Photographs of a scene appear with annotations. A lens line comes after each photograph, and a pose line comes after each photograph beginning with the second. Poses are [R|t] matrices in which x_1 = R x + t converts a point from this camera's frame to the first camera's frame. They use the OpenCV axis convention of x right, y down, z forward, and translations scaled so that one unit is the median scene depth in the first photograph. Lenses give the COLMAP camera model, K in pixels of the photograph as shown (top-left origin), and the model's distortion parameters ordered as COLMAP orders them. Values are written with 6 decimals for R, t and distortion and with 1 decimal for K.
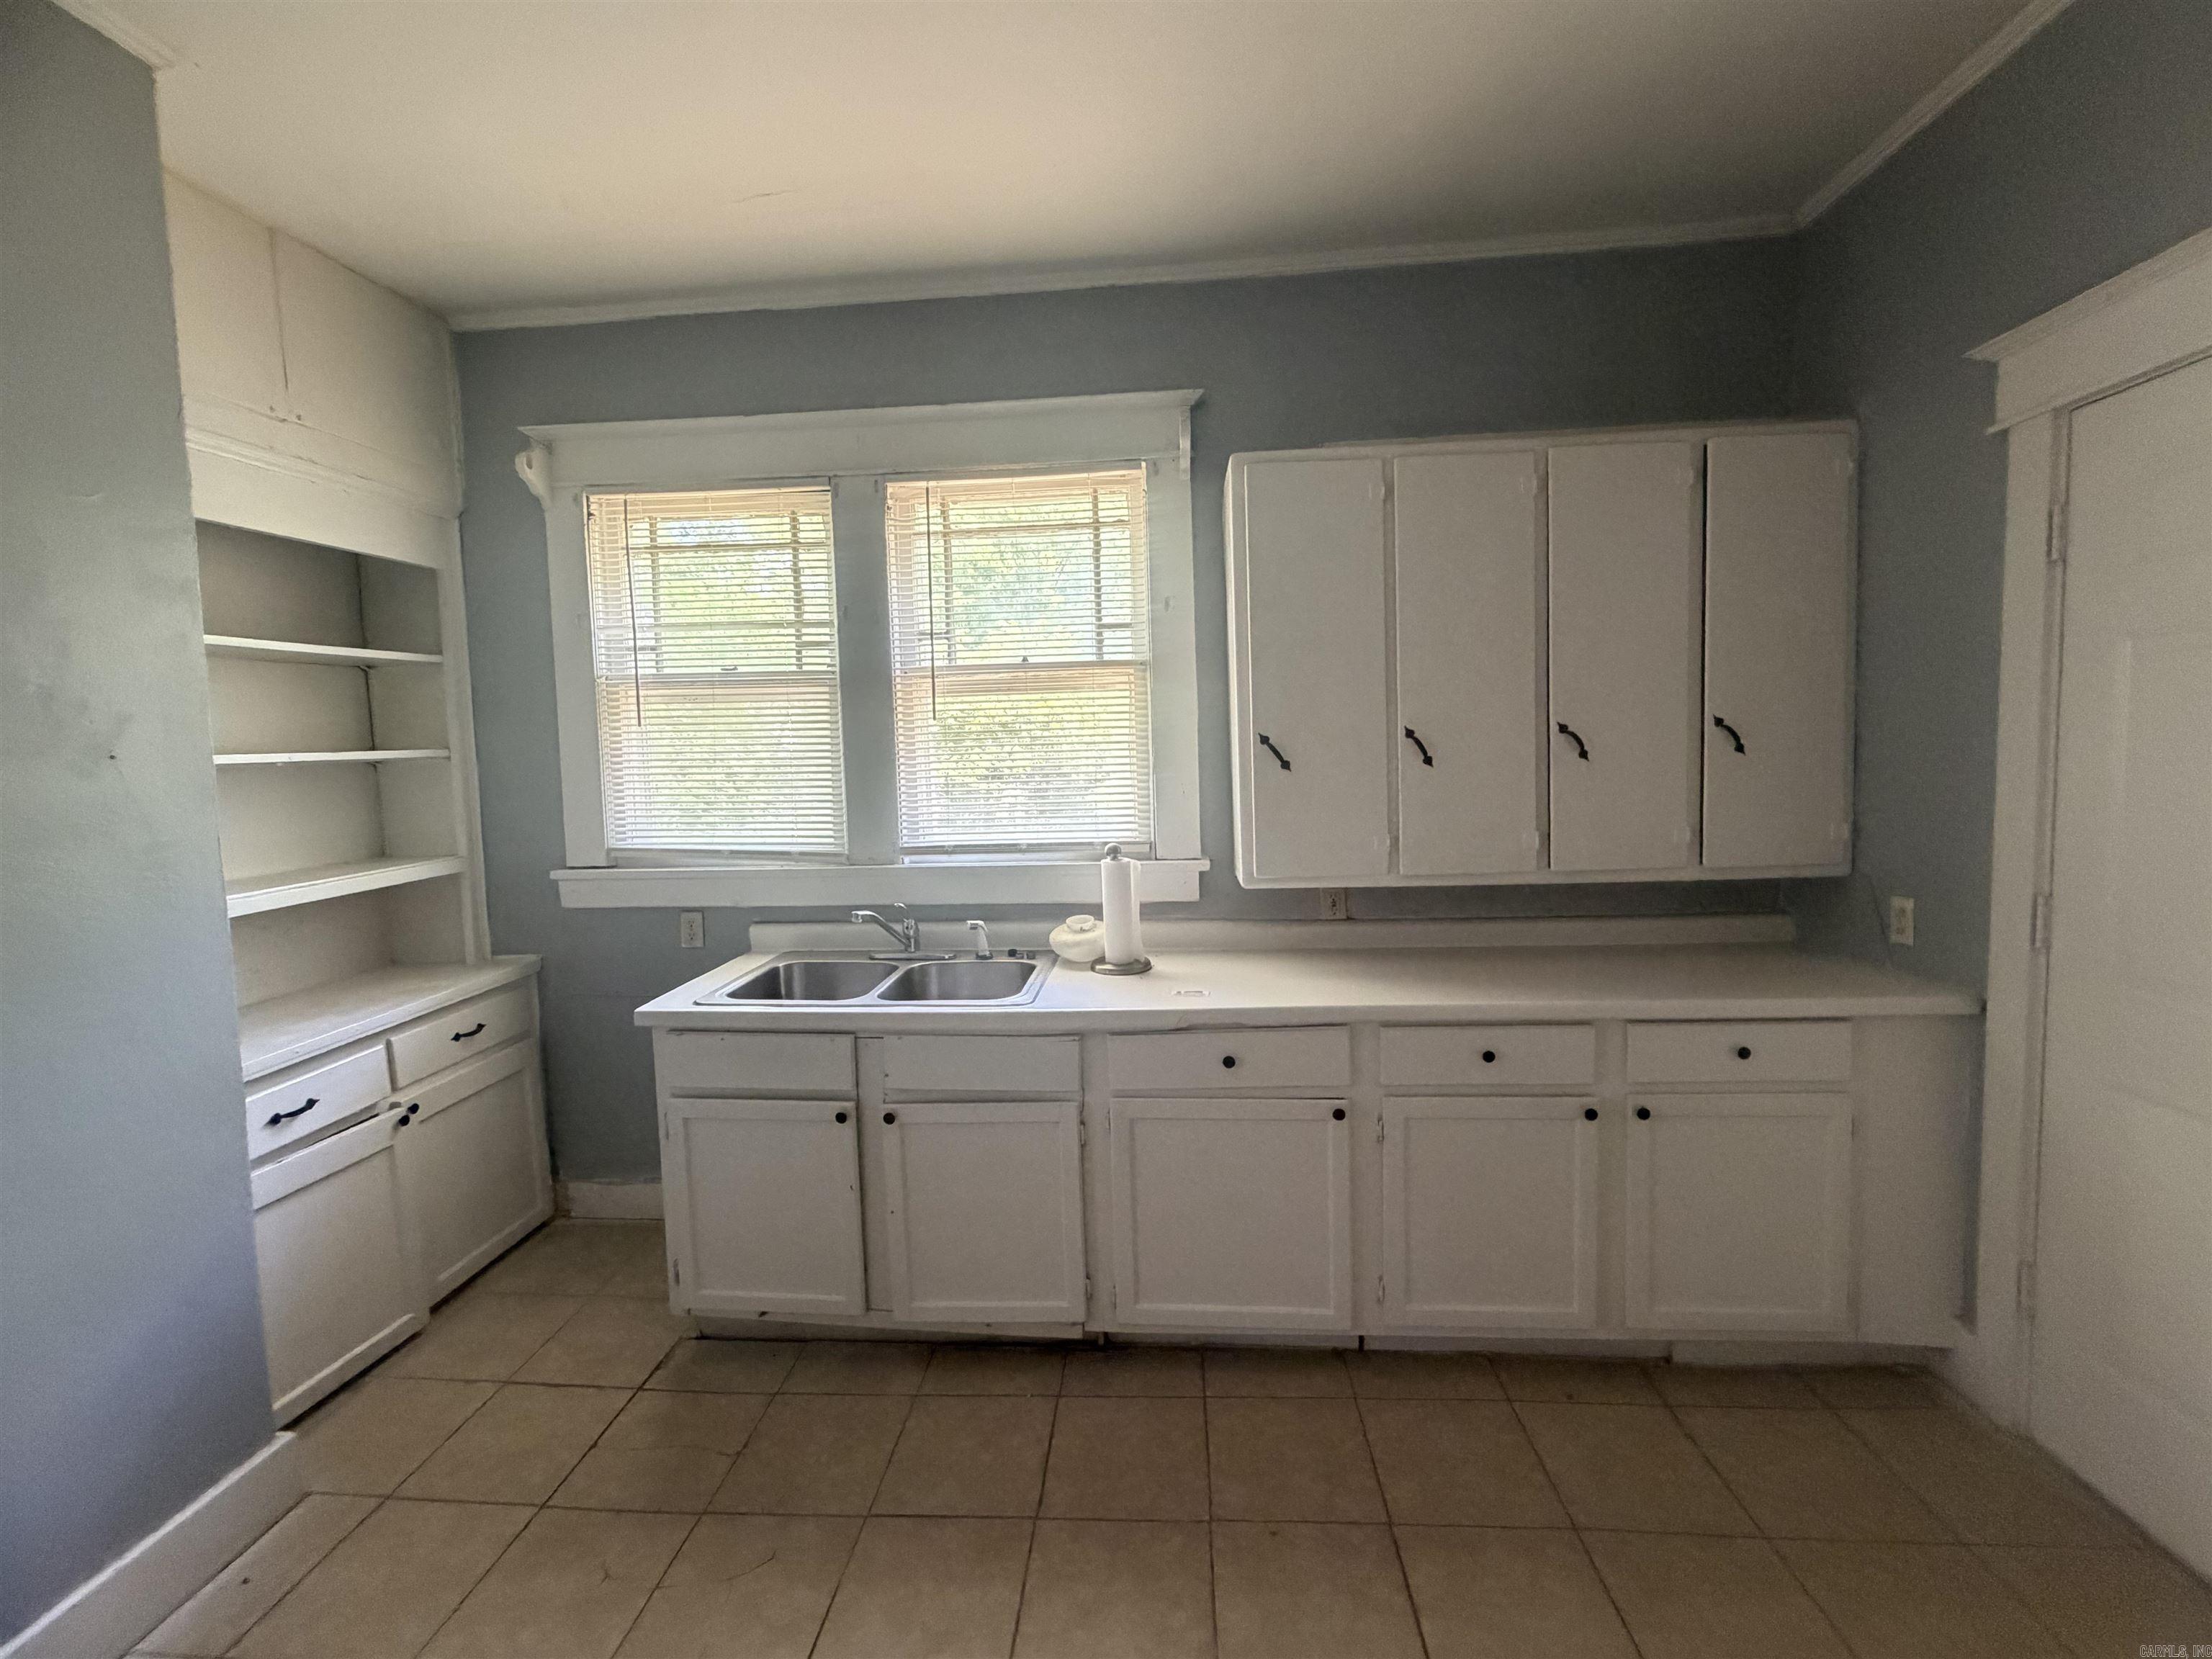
lens RADIAL K [[926.6, 0, 1107.9], [0, 926.6, 822.0], [0, 0, 1]] dist [0.002357, 0.000476]
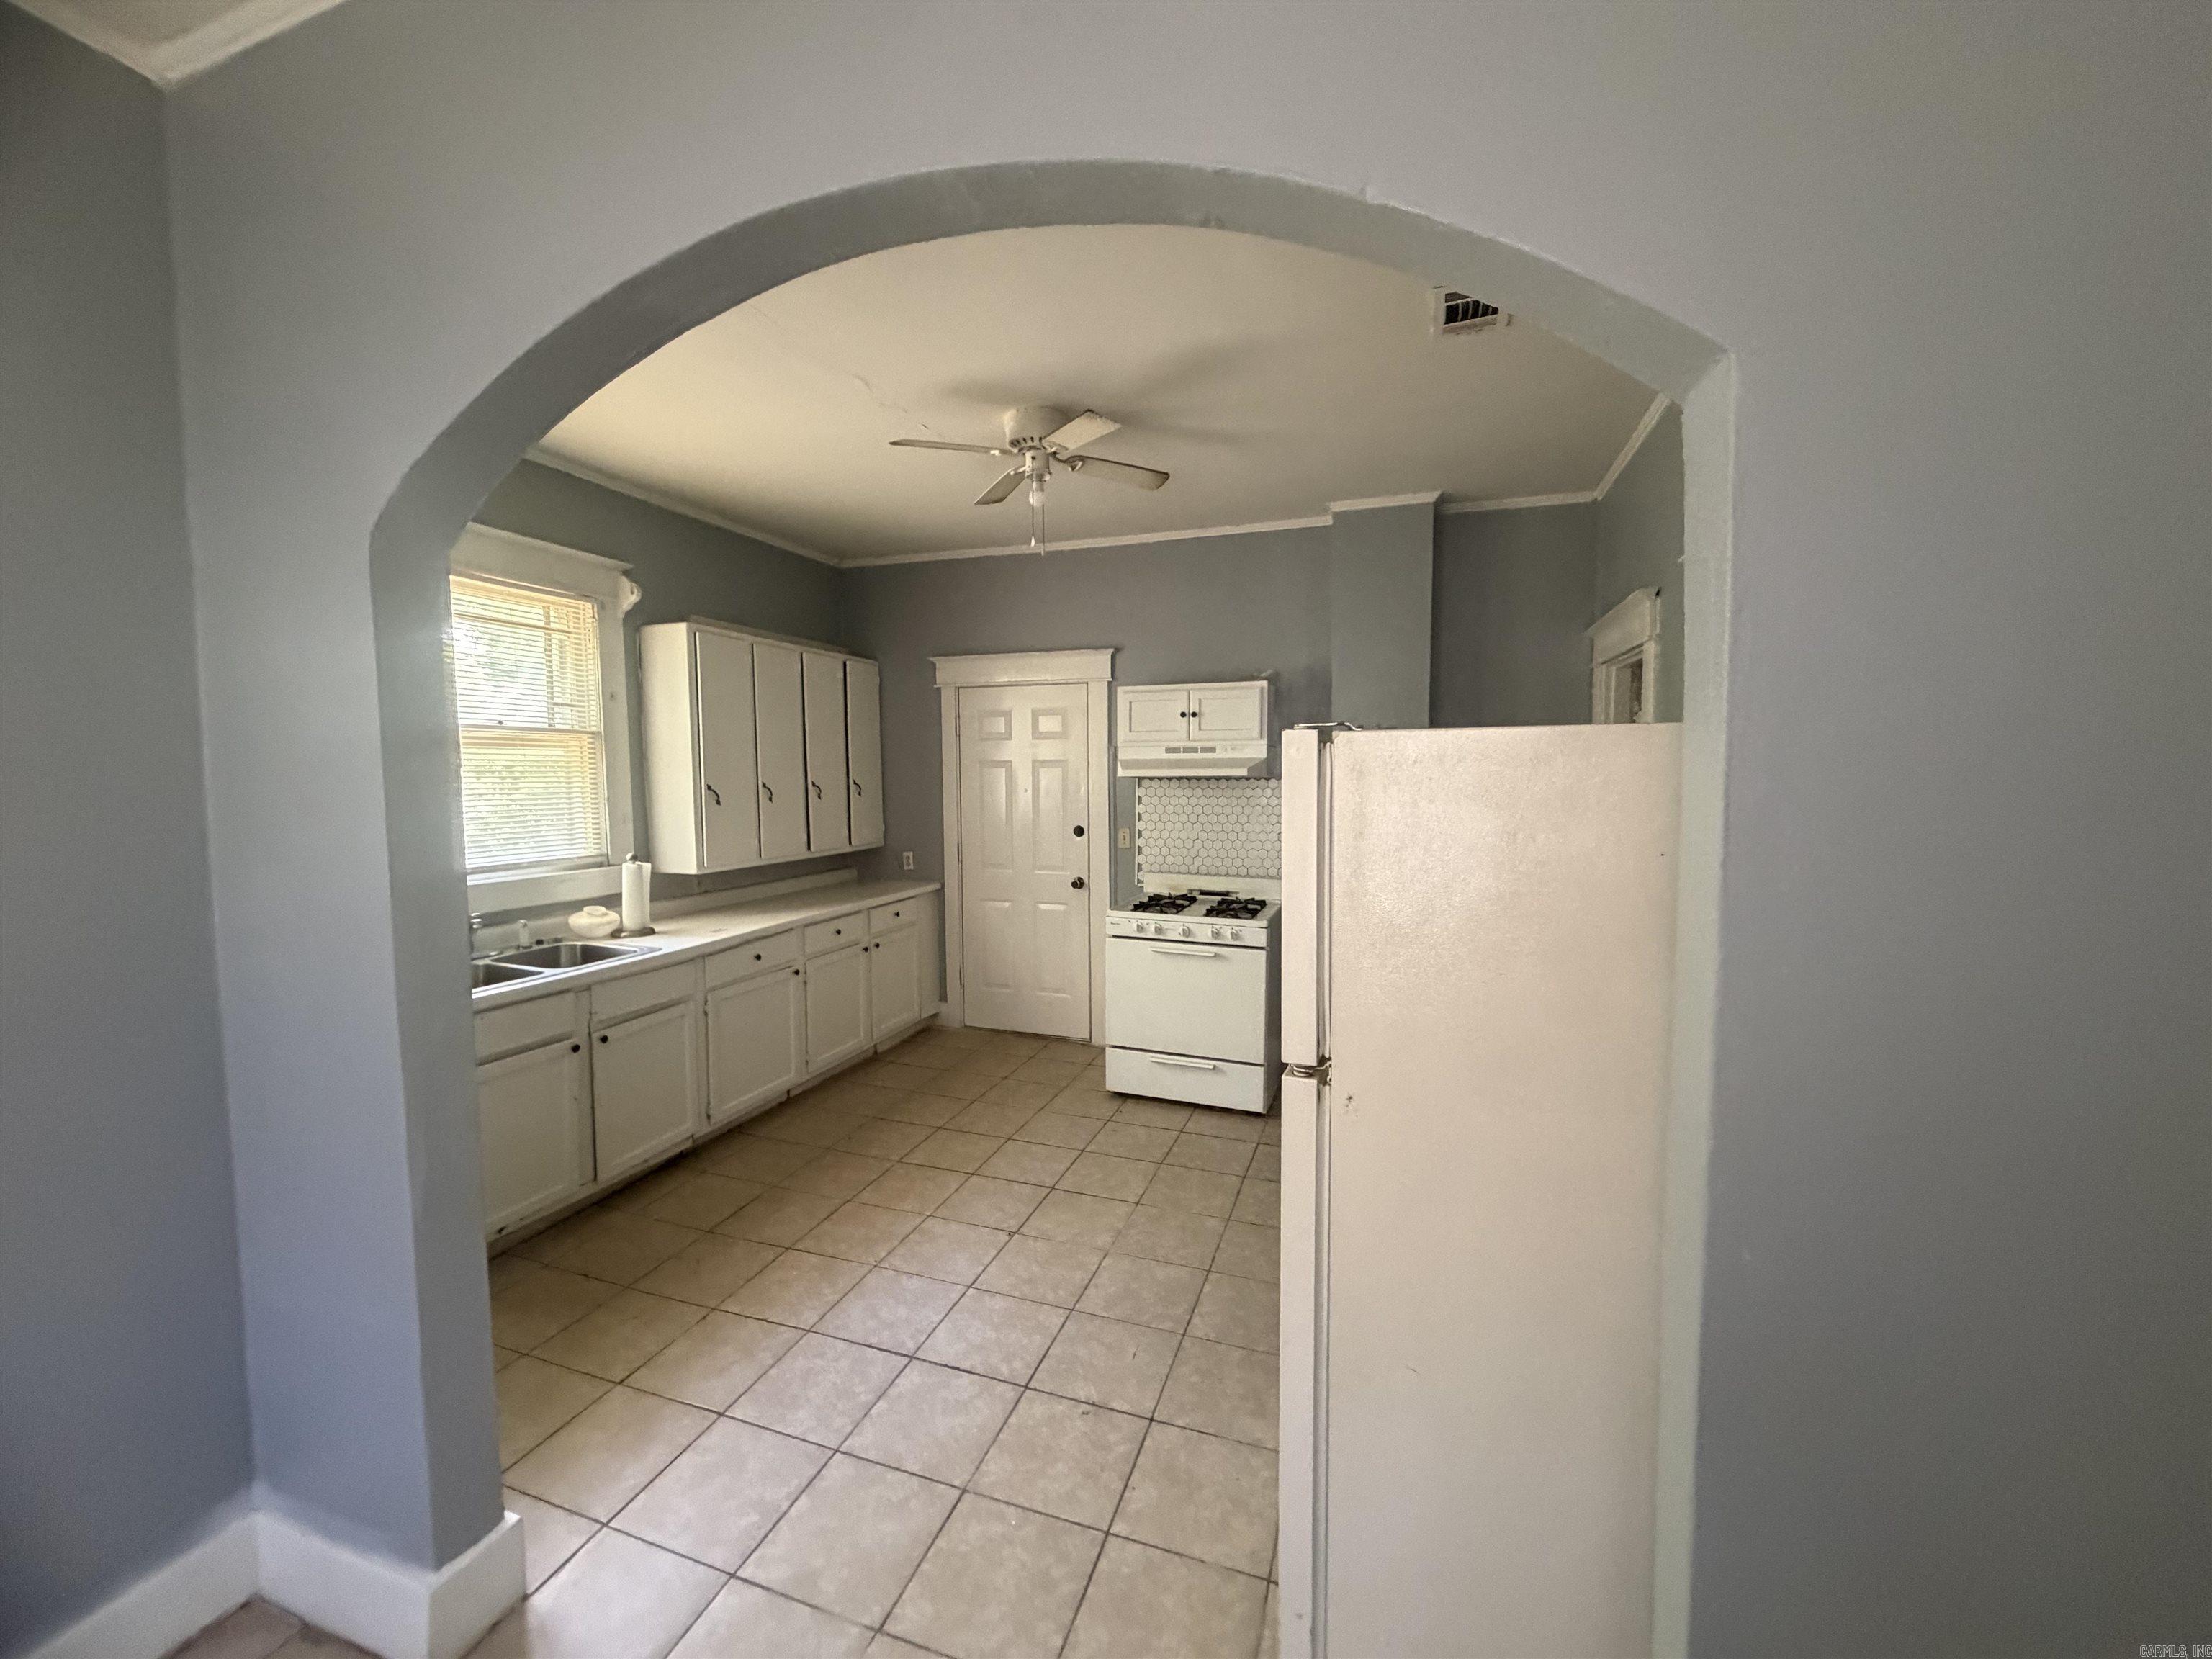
lens RADIAL K [[877.2, 0, 1081.3], [0, 877.2, 826.5], [0, 0, 1]] dist [-0.001562, -0.000128]
pose [[0.271166, -0.030942, 0.962035, -1.352676], [0.064926, 0.997795, 0.013792, 0.008140], [-0.960340, 0.058722, 0.272577, -0.138930]]
